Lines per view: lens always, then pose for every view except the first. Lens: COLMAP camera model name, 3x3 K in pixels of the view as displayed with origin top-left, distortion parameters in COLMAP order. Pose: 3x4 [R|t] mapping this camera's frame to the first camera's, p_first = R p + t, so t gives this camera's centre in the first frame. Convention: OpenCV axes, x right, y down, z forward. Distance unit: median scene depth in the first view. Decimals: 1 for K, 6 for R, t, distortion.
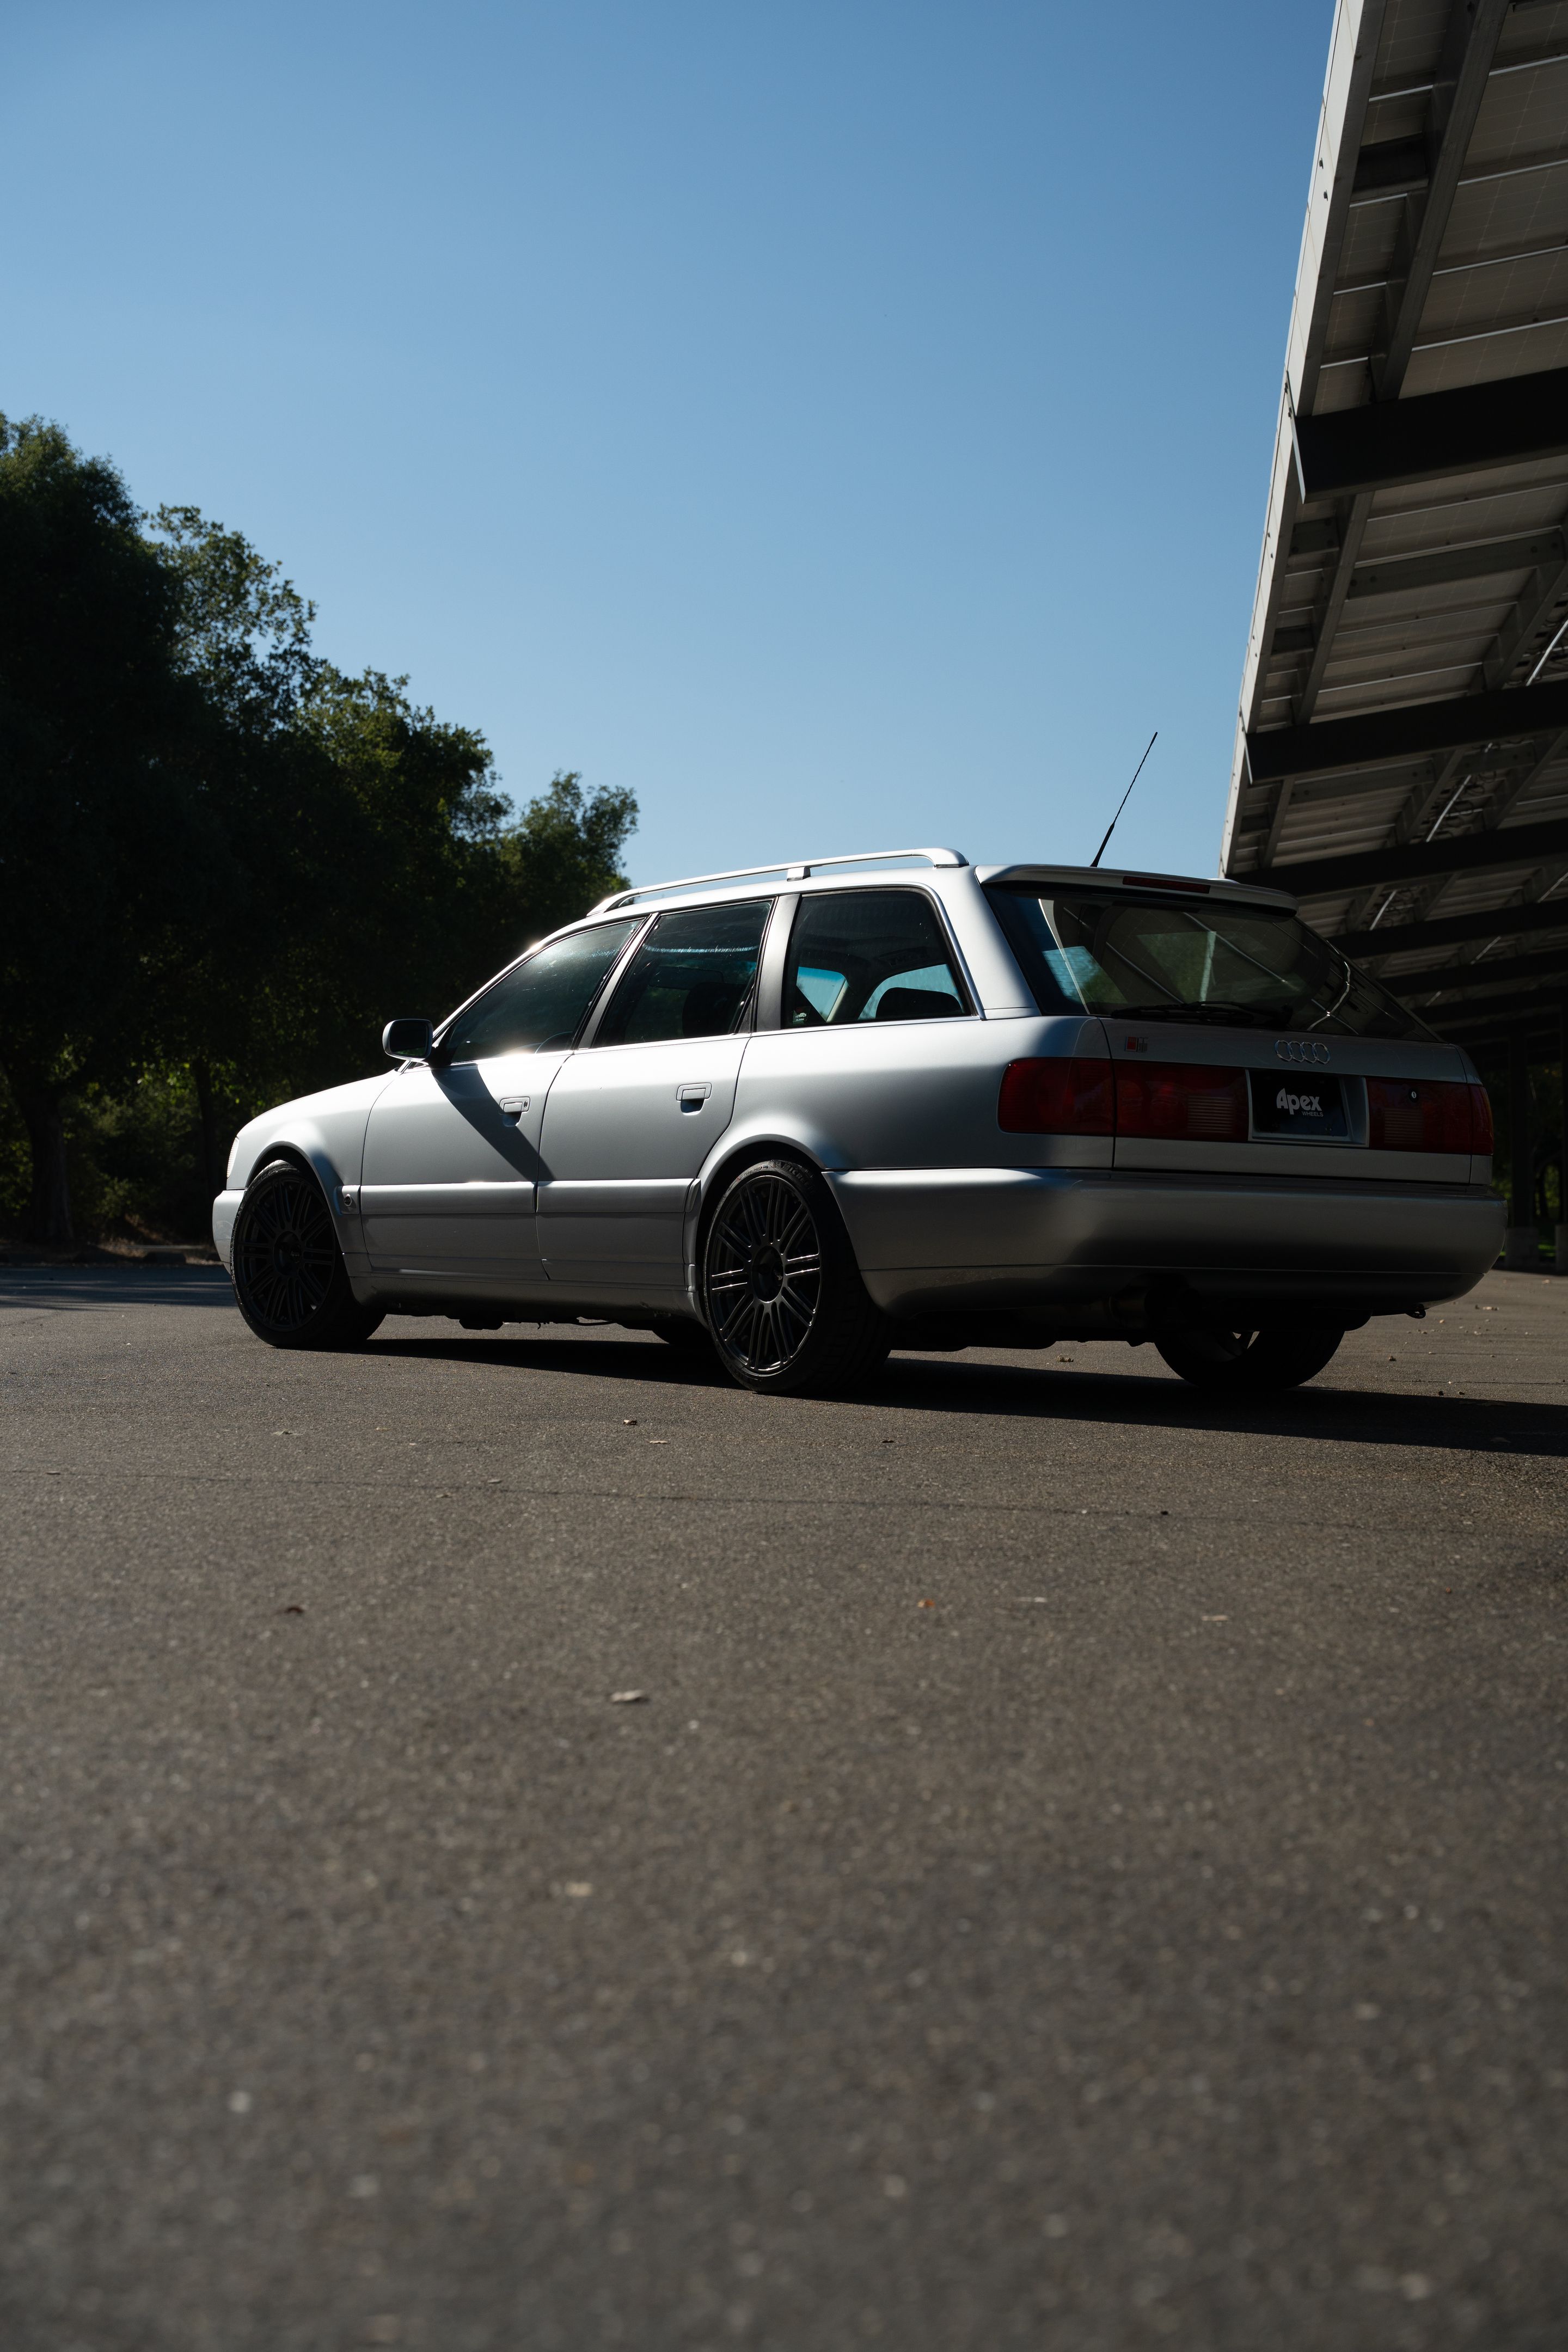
lens RADIAL K [[3024.9, 0, 785.3], [0, 3024.9, 1167.4], [0, 0, 1]] dist [0.012709, 0.441733]
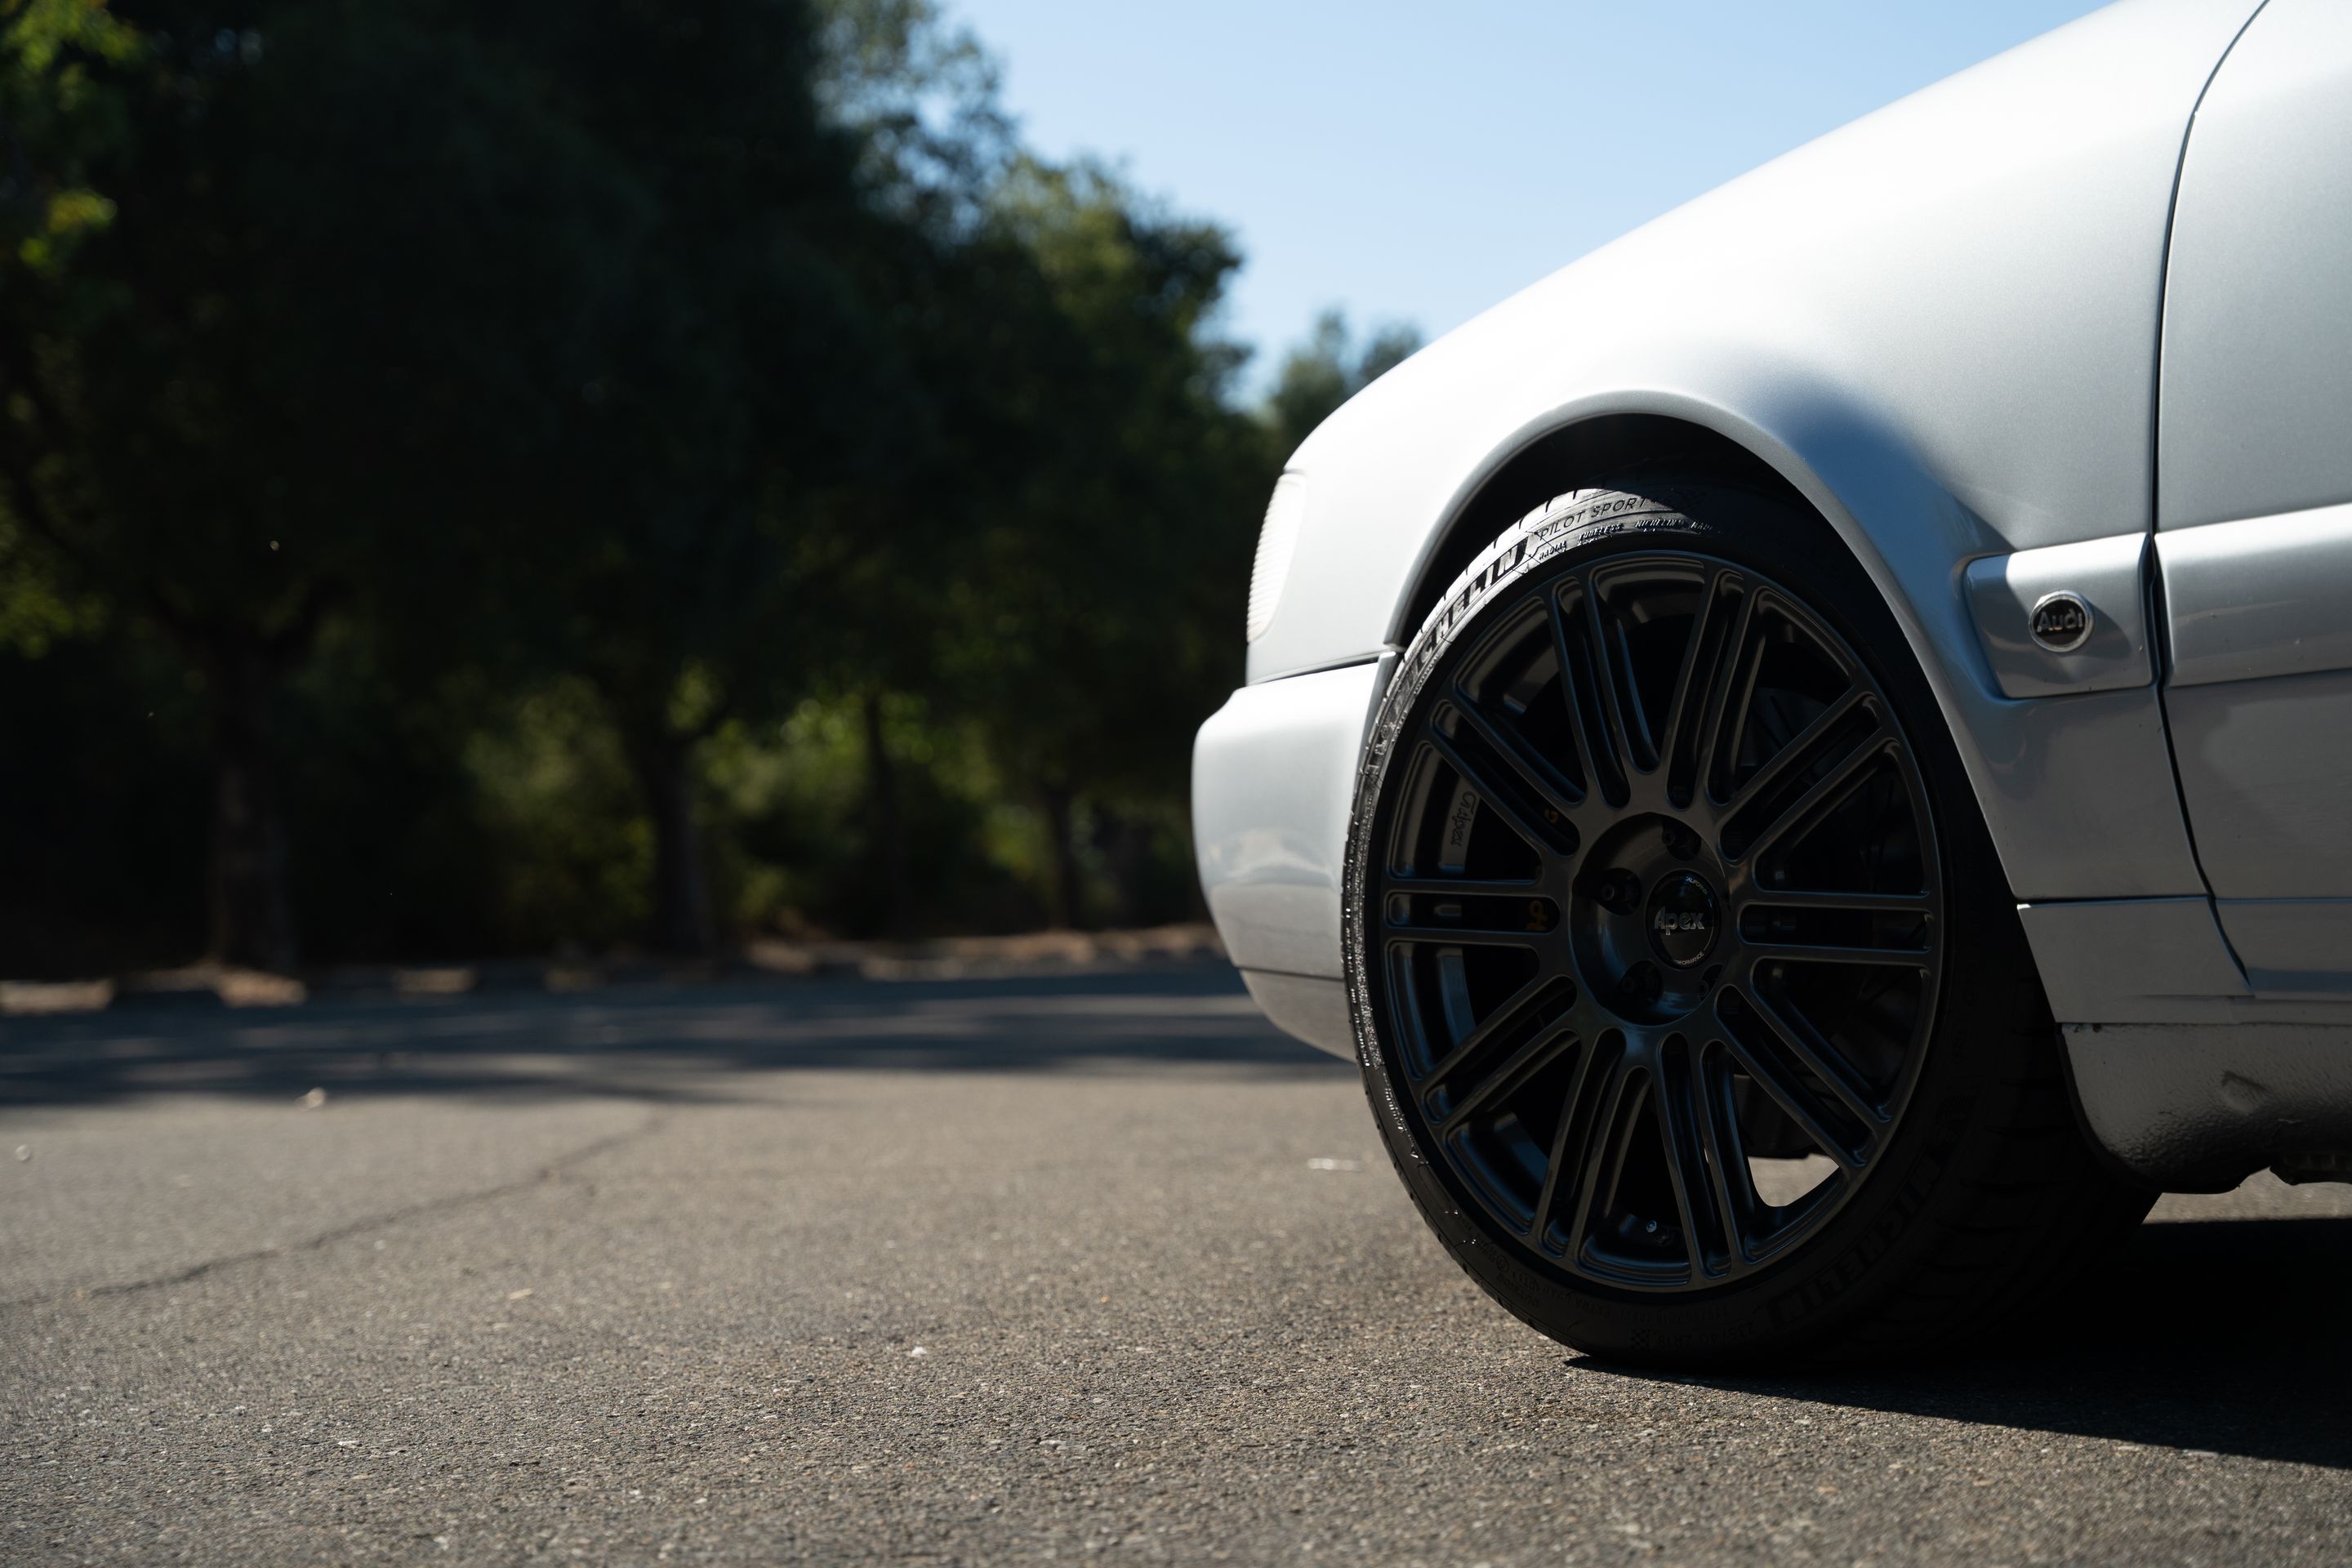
lens RADIAL K [[3723.2, 0, 1172.2], [0, 3723.2, 786.3], [0, 0, 1]] dist [0.117953, 0.584730]
pose [[0.993438, -0.041334, -0.106639, -0.100925], [0.039910, 0.999084, -0.015459, 0.012989], [0.107180, 0.011102, 0.994178, 0.439290]]
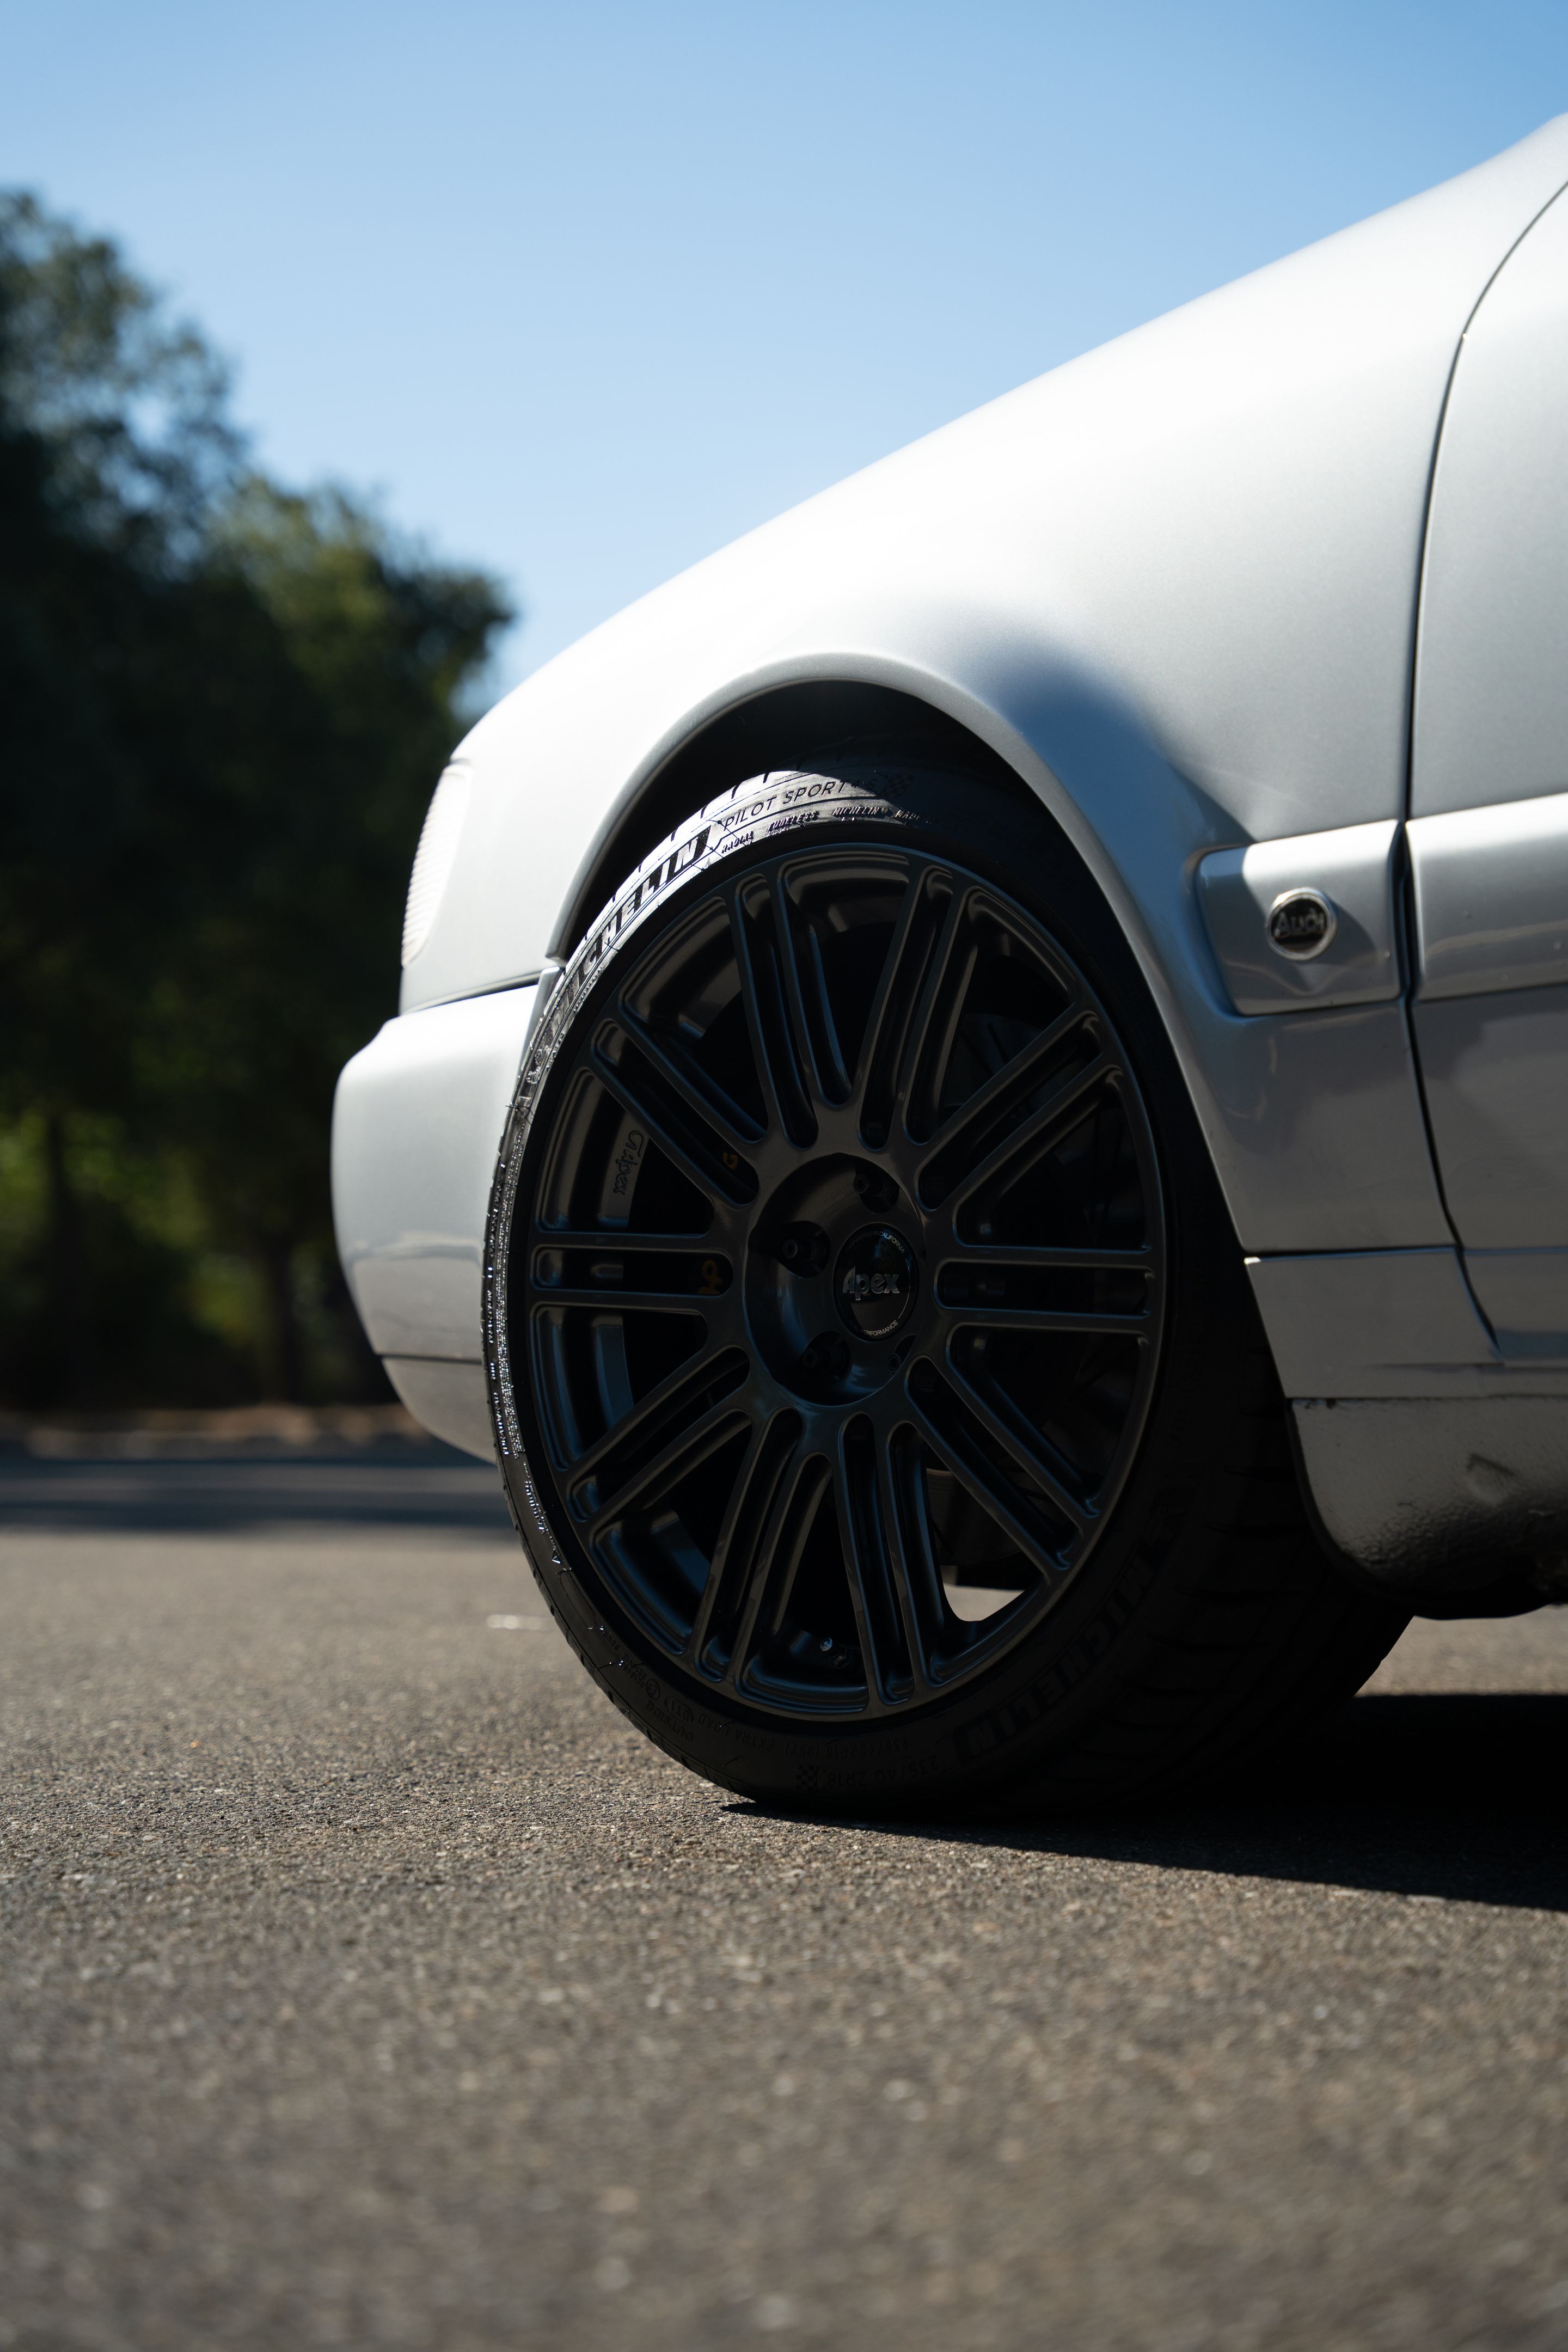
lens RADIAL K [[4399.6, 0, 733.8], [0, 4399.6, 1164.6], [0, 0, 1]] dist [0.272064, 0.026152]
pose [[0.999280, -0.011609, -0.036125, -0.095913], [0.010426, 0.999408, -0.032774, 0.017896], [0.036484, 0.032374, 0.998810, 0.440949]]
